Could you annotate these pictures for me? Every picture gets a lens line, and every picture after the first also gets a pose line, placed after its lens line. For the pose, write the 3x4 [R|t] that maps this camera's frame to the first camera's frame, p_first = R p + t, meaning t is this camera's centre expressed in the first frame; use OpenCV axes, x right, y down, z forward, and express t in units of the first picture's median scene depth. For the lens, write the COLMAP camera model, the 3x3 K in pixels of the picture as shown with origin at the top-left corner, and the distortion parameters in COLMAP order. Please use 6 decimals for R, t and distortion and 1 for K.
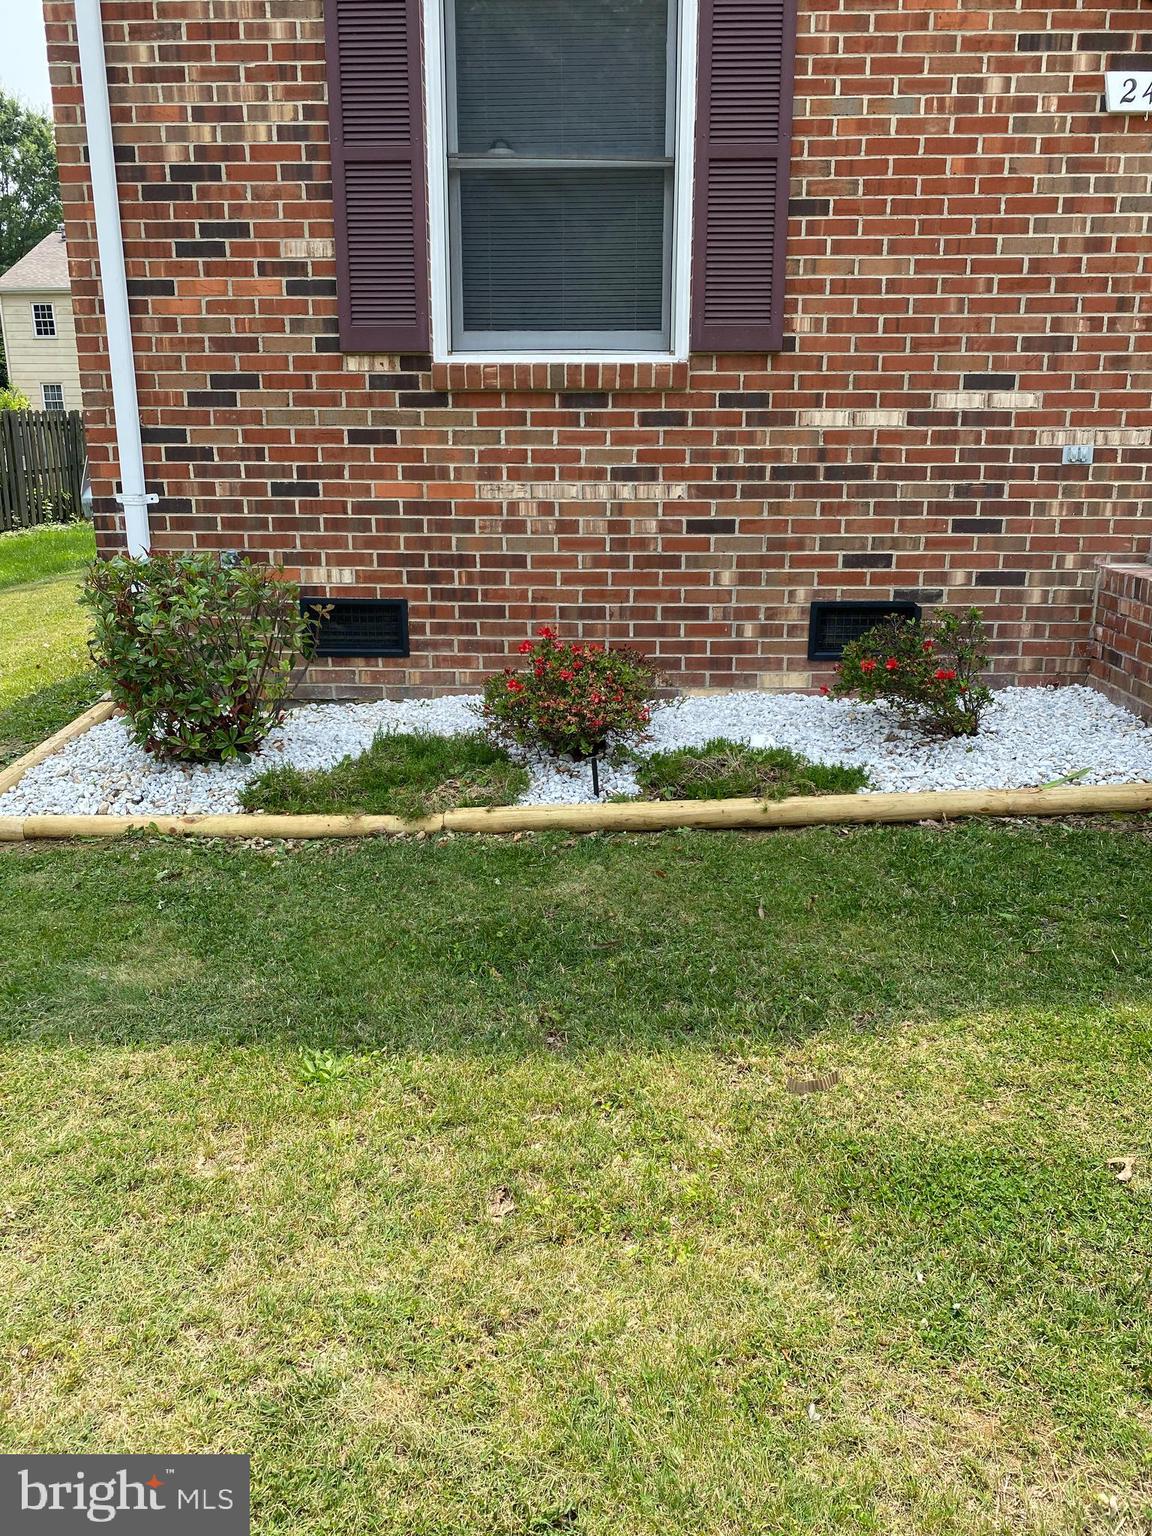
lens RADIAL K [[1152.5, 0, 565.6], [0, 1152.5, 763.4], [0, 0, 1]] dist [0.035847, -0.043765]
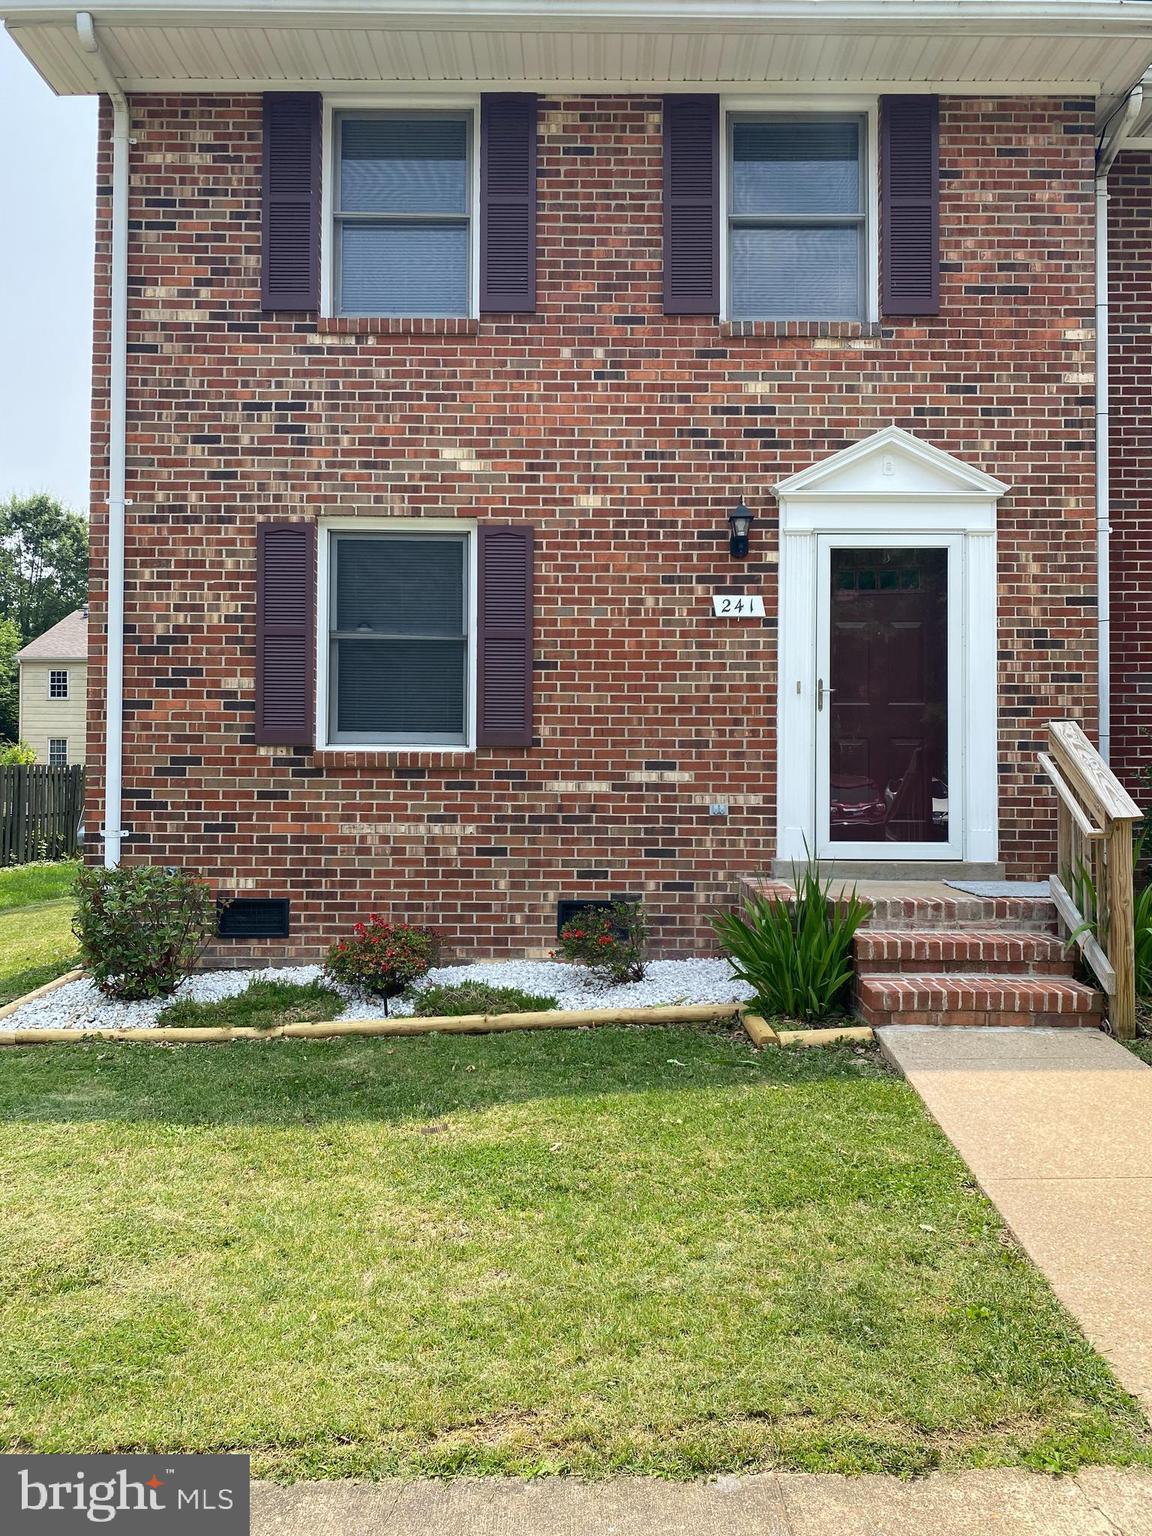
lens RADIAL K [[1152.5, 0, 597.7], [0, 1152.5, 780.4], [0, 0, 1]] dist [0.035847, -0.043765]
pose [[0.999145, 0.007500, 0.040660, 0.214006], [0.003869, 0.962129, -0.272568, 0.128853], [-0.041164, 0.272492, 0.961277, -0.537395]]
